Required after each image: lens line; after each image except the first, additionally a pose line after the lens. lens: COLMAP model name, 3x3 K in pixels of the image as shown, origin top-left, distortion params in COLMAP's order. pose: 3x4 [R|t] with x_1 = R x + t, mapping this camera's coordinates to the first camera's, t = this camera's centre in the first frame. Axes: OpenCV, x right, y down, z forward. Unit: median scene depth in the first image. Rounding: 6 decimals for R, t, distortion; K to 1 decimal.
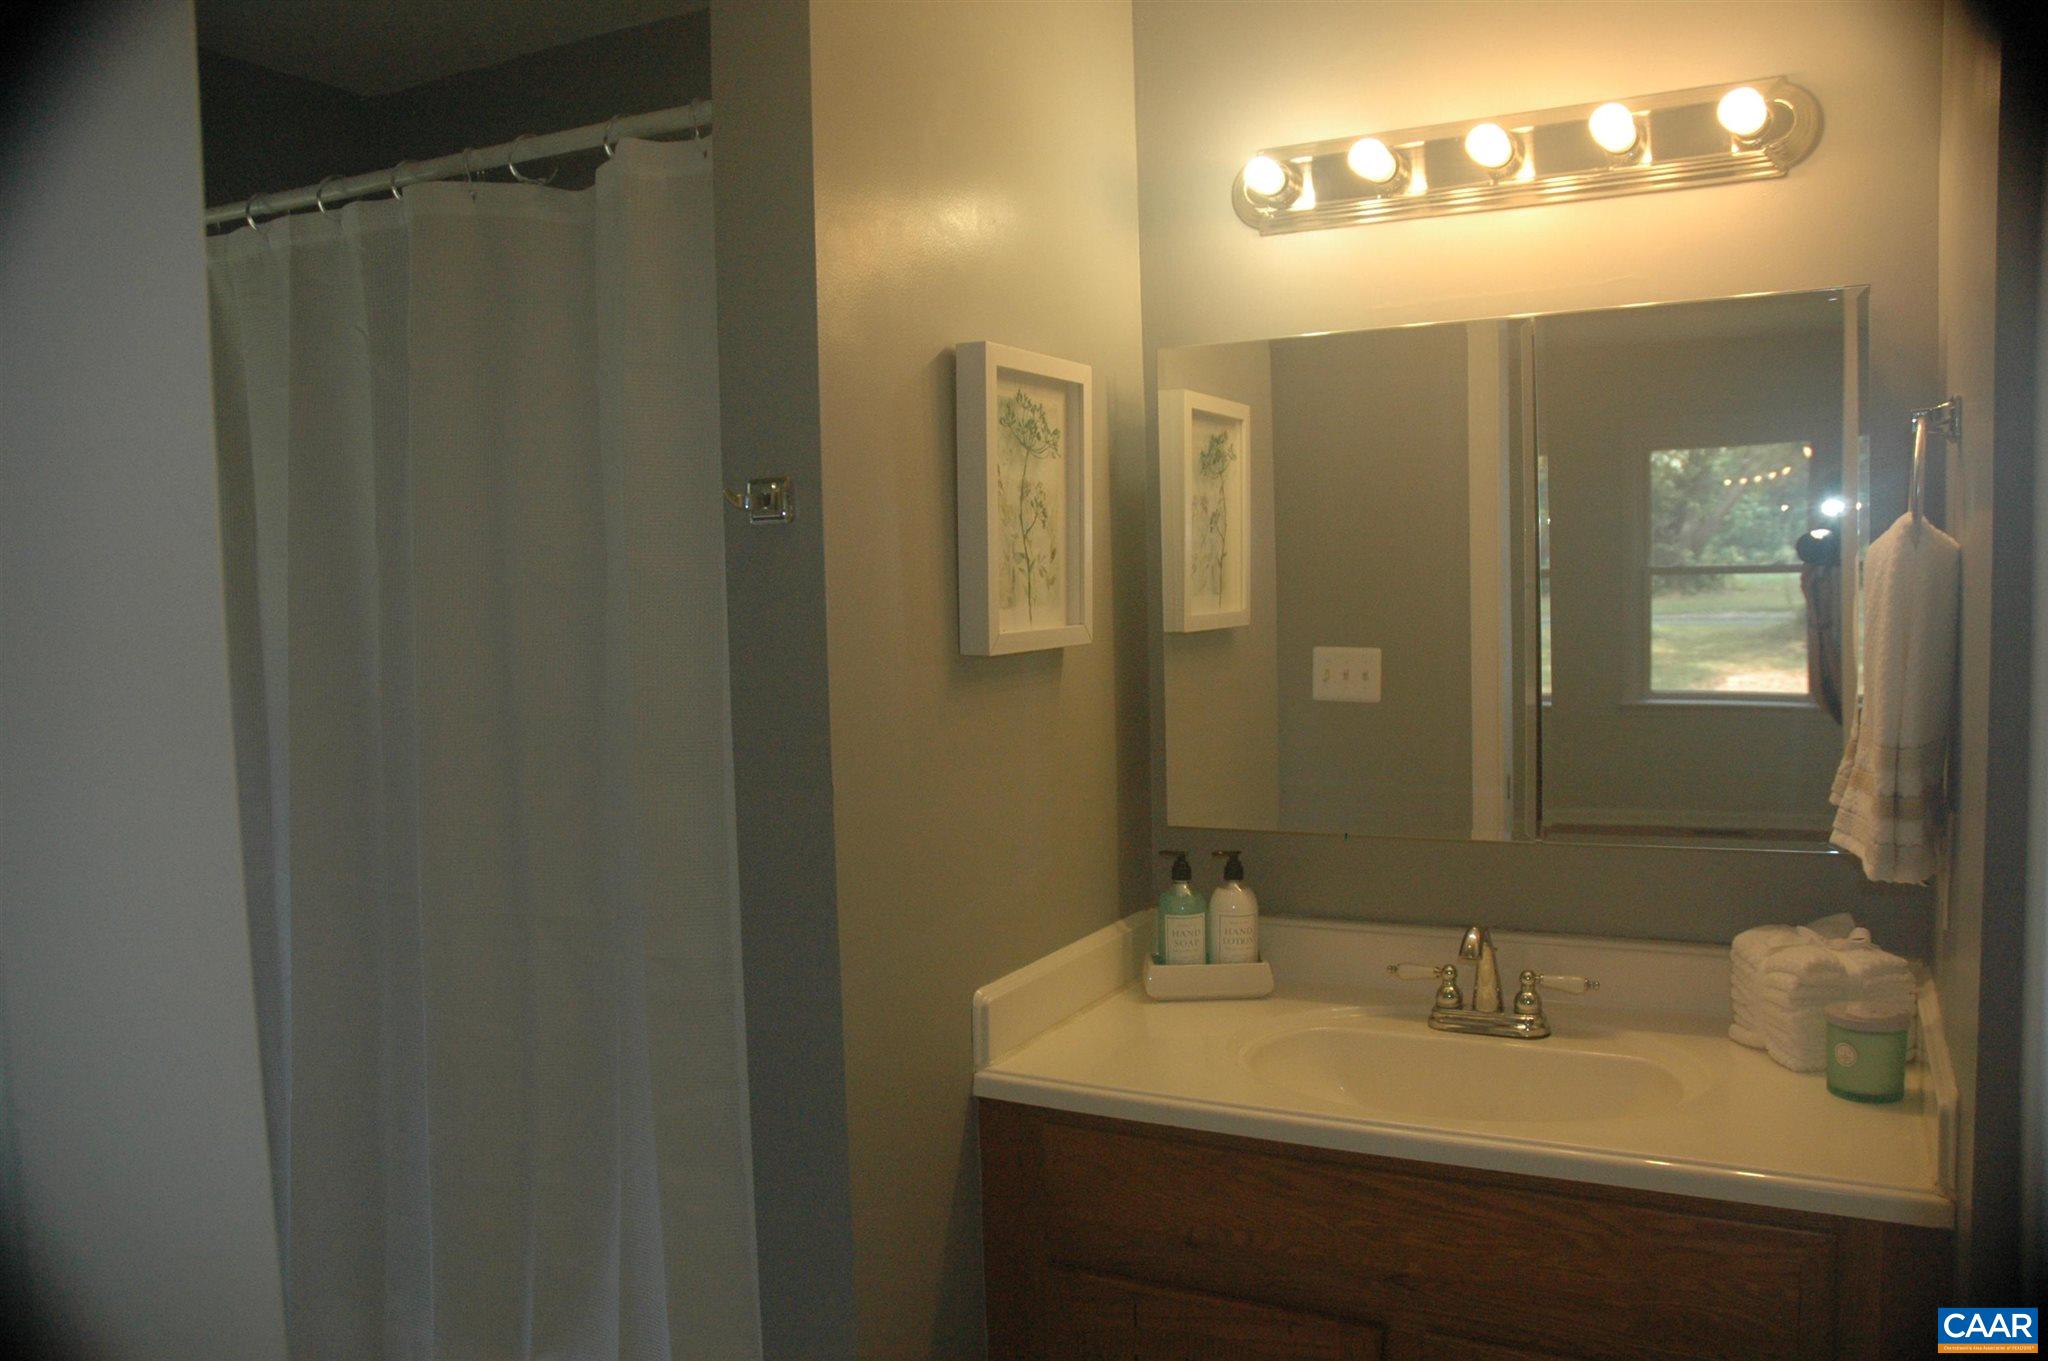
lens RADIAL K [[1567.9, 0, 1025.9], [0, 1567.9, 692.7], [0, 0, 1]] dist [-0.164618, 0.113840]
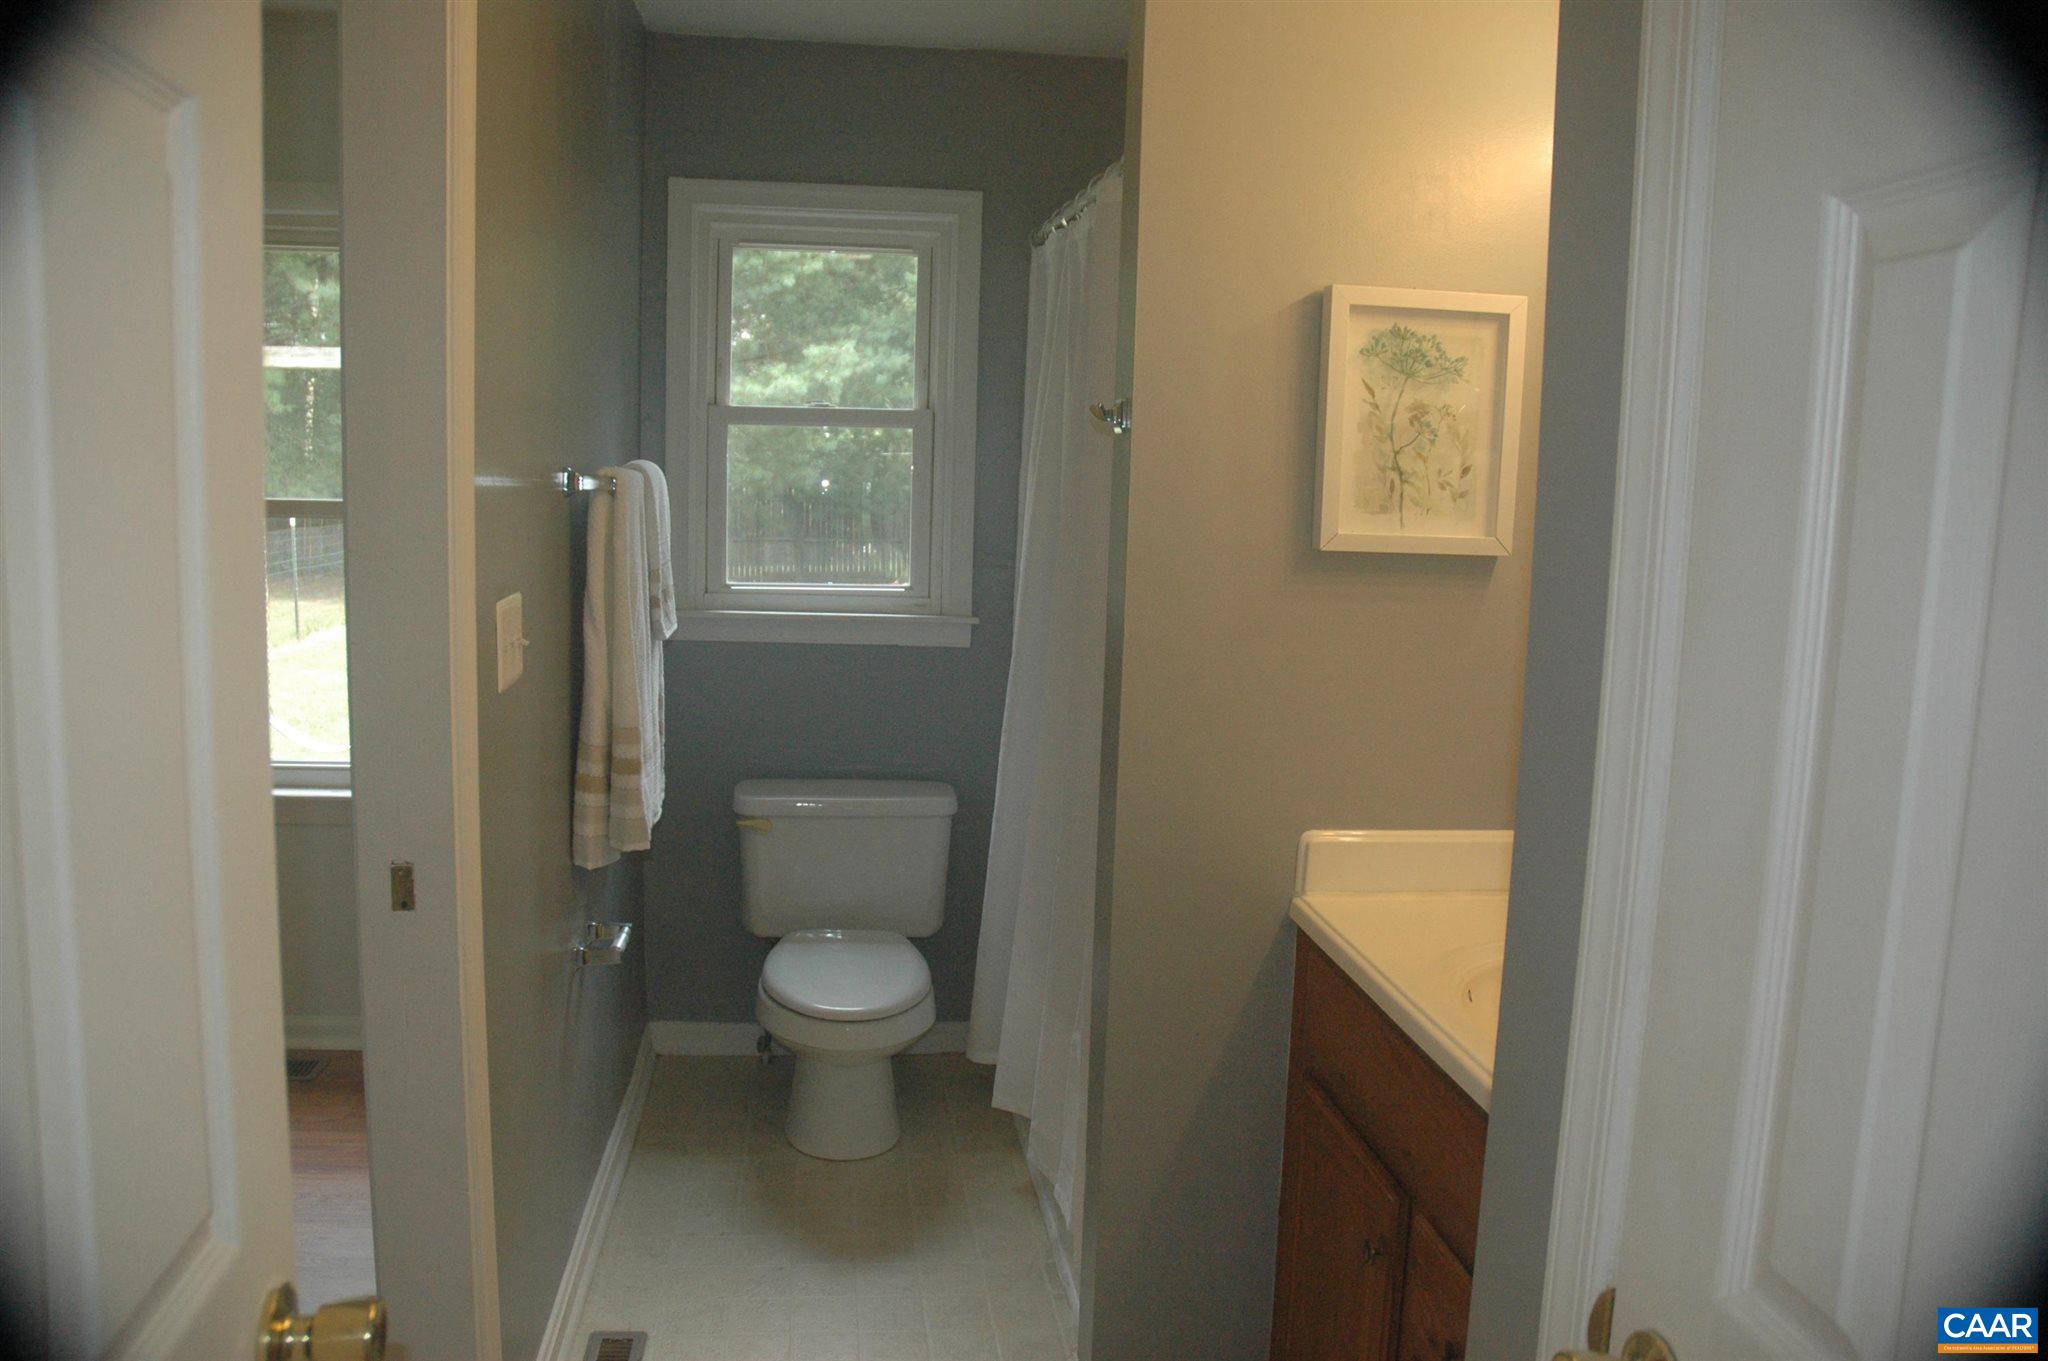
lens RADIAL K [[1567.9, 0, 1010.0], [0, 1567.9, 691.0], [0, 0, 1]] dist [-0.164618, 0.113840]
pose [[0.568576, 0.156018, -0.807700, 0.733560], [-0.100816, 0.987665, 0.119812, -0.032947], [0.816430, 0.013307, 0.577291, 0.115867]]
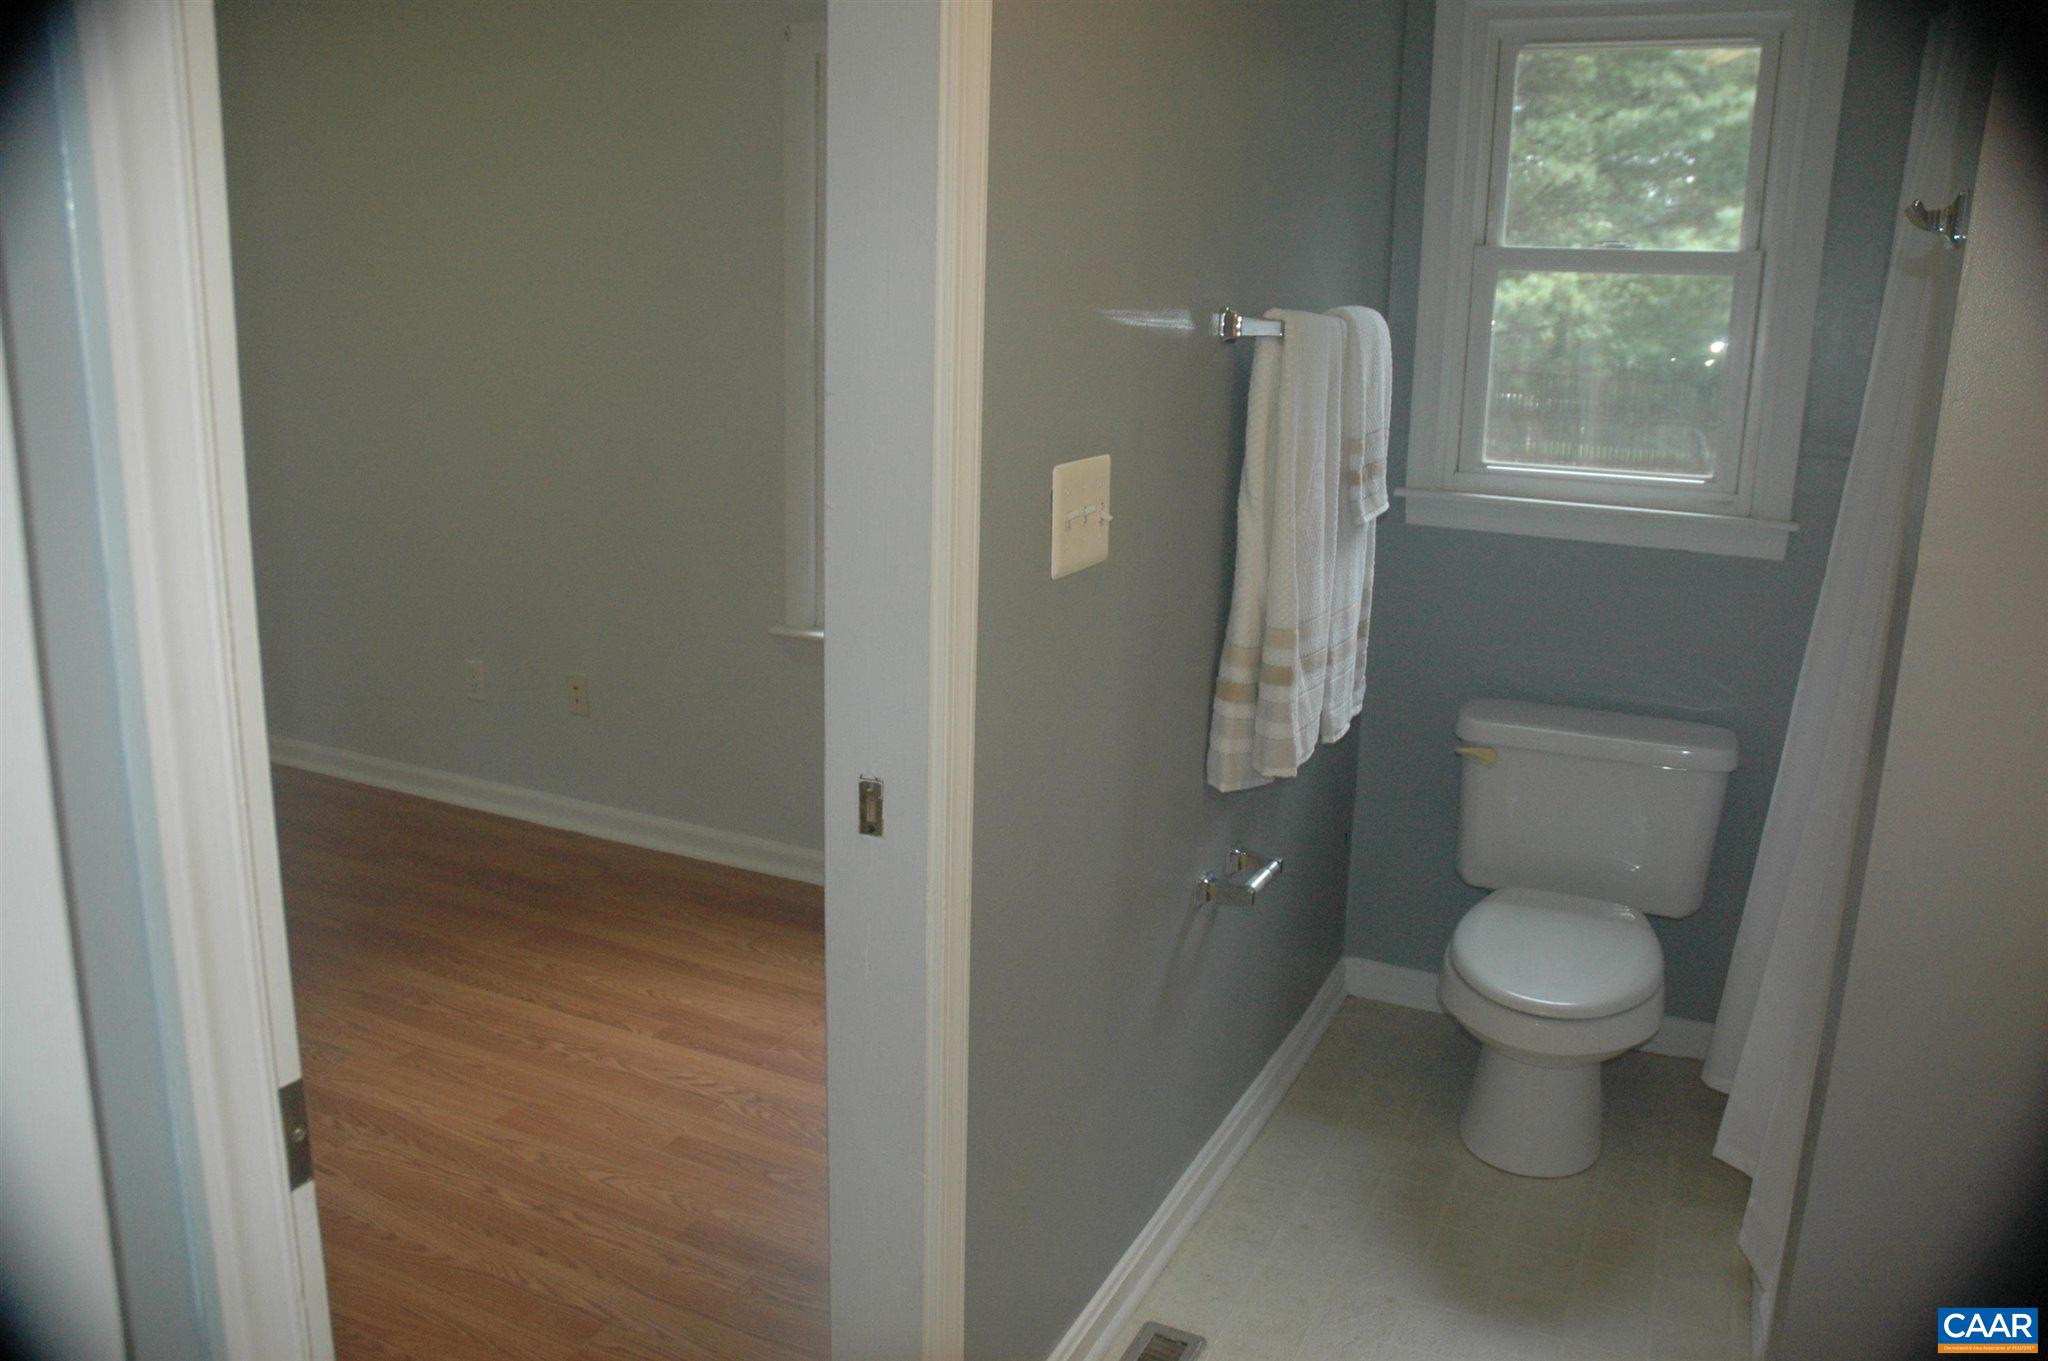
lens RADIAL K [[1567.9, 0, 999.4], [0, 1567.9, 716.4], [0, 0, 1]] dist [-0.164618, 0.113840]
pose [[0.039141, 0.273397, -0.961105, 0.539542], [-0.090693, 0.958844, 0.269060, -0.028082], [0.995109, 0.076635, 0.062325, 0.362020]]
